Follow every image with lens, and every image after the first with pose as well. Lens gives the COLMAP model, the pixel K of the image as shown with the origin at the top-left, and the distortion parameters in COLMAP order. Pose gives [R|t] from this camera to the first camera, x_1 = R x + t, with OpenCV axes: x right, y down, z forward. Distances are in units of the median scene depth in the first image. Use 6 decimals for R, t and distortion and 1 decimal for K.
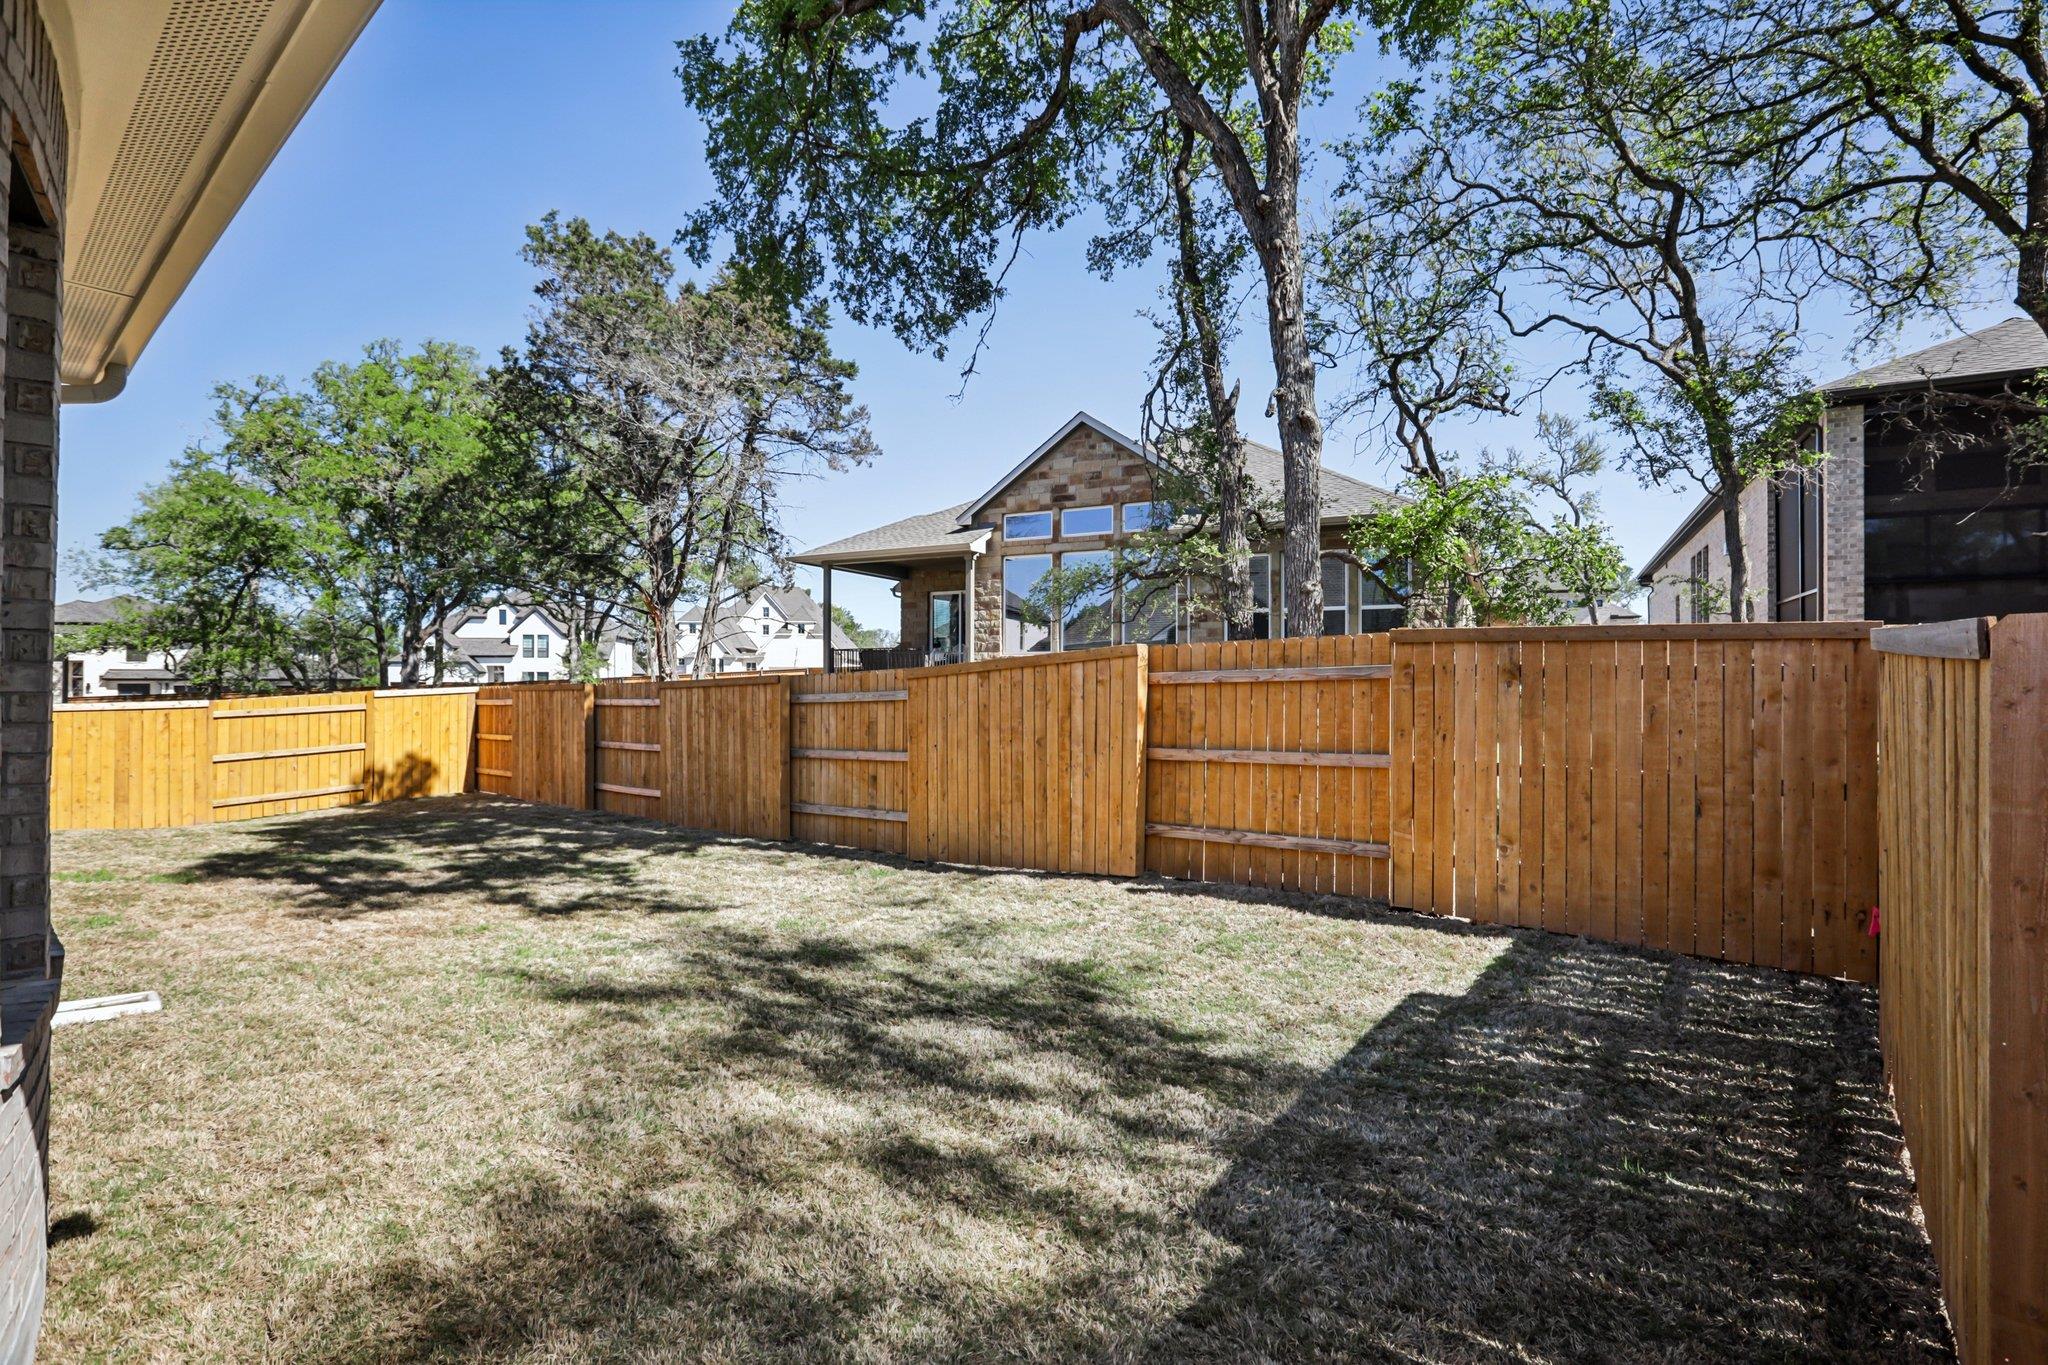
lens RADIAL K [[930.3, 0, 1039.5], [0, 930.3, 684.6], [0, 0, 1]] dist [-0.047660, 0.012407]
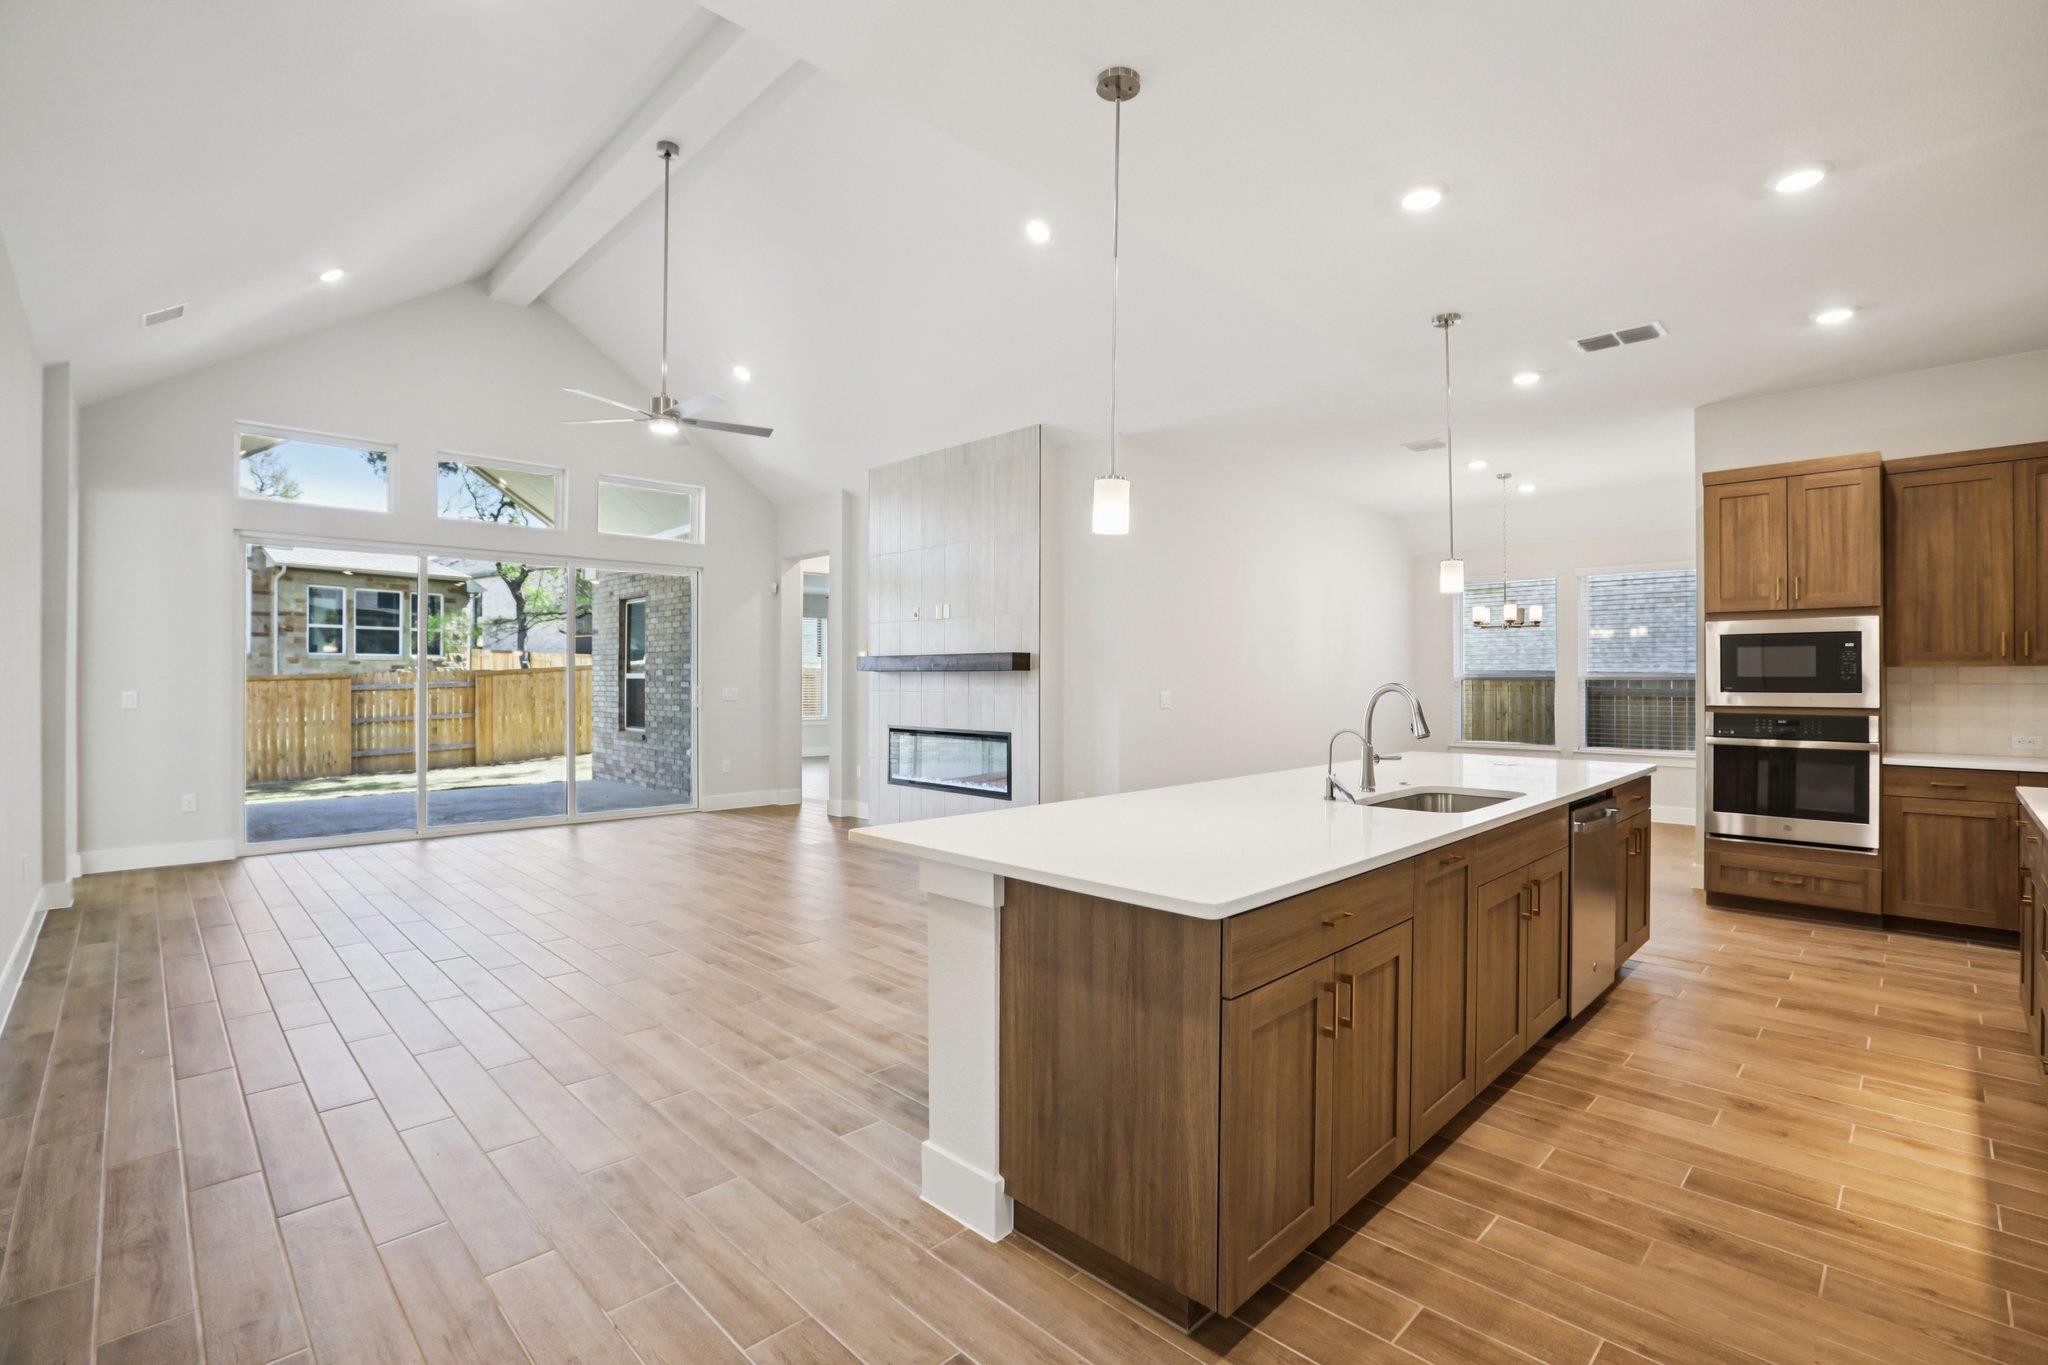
lens RADIAL K [[925.8, 0, 1032.9], [0, 925.8, 680.0], [0, 0, 1]] dist [-0.046844, 0.013731]
pose [[0.101657, -0.001372, 0.994819, -2.216159], [-0.002251, 0.999996, 0.001609, -0.003551], [-0.994817, -0.002403, 0.101654, -0.452144]]
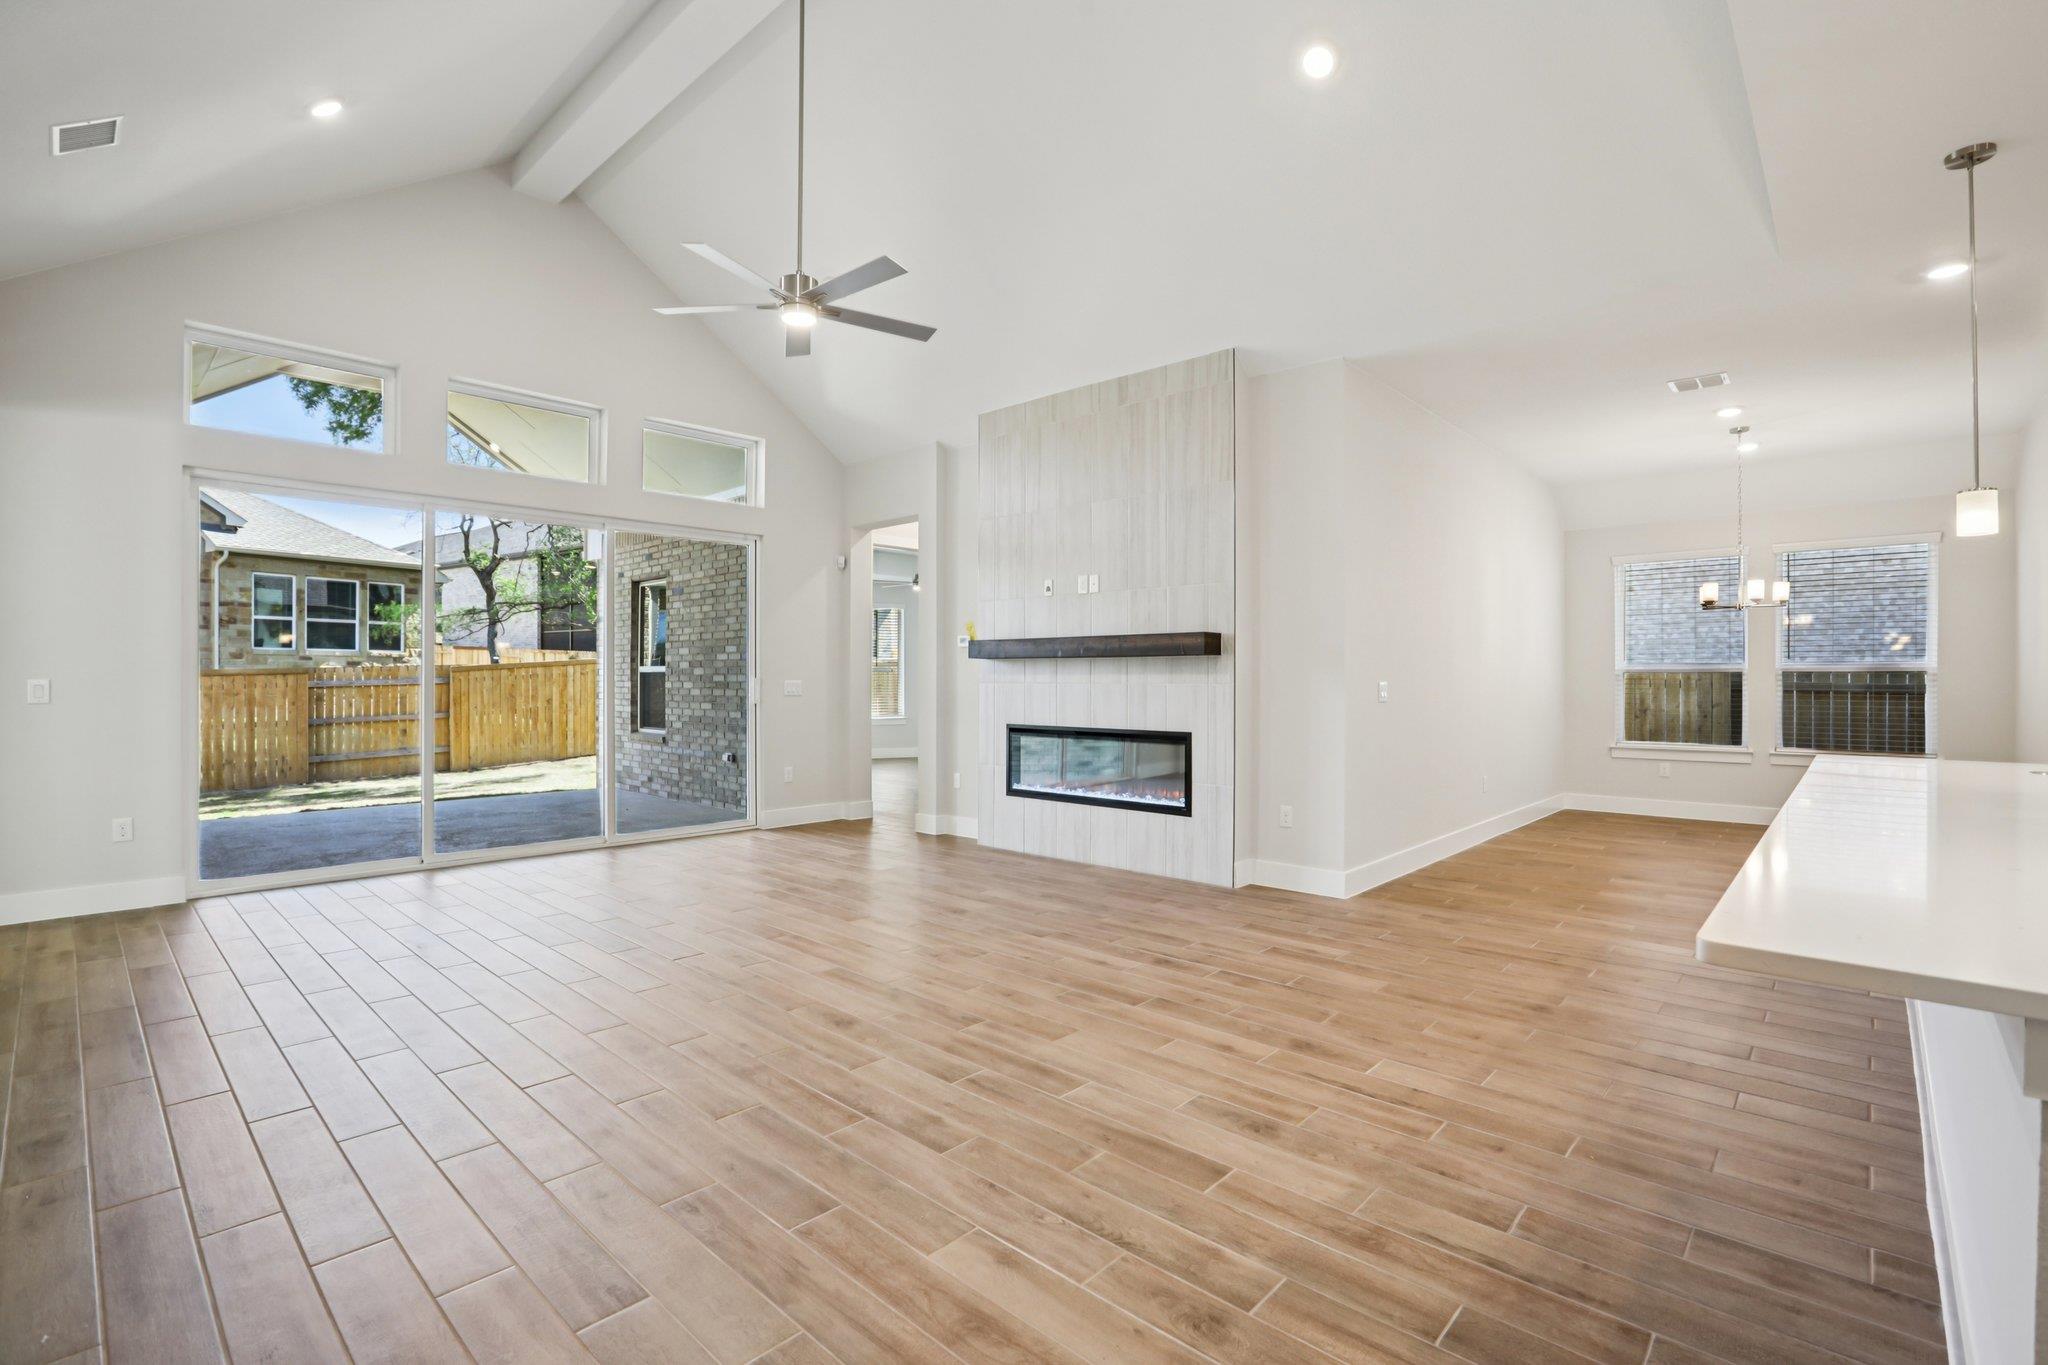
lens RADIAL K [[930.3, 0, 1039.5], [0, 930.3, 684.6], [0, 0, 1]] dist [-0.047660, 0.012407]
pose [[0.055986, -0.005105, 0.998419, -2.062463], [-0.002986, 0.999982, 0.005280, 0.007452], [-0.998427, -0.003277, 0.055970, -0.270767]]
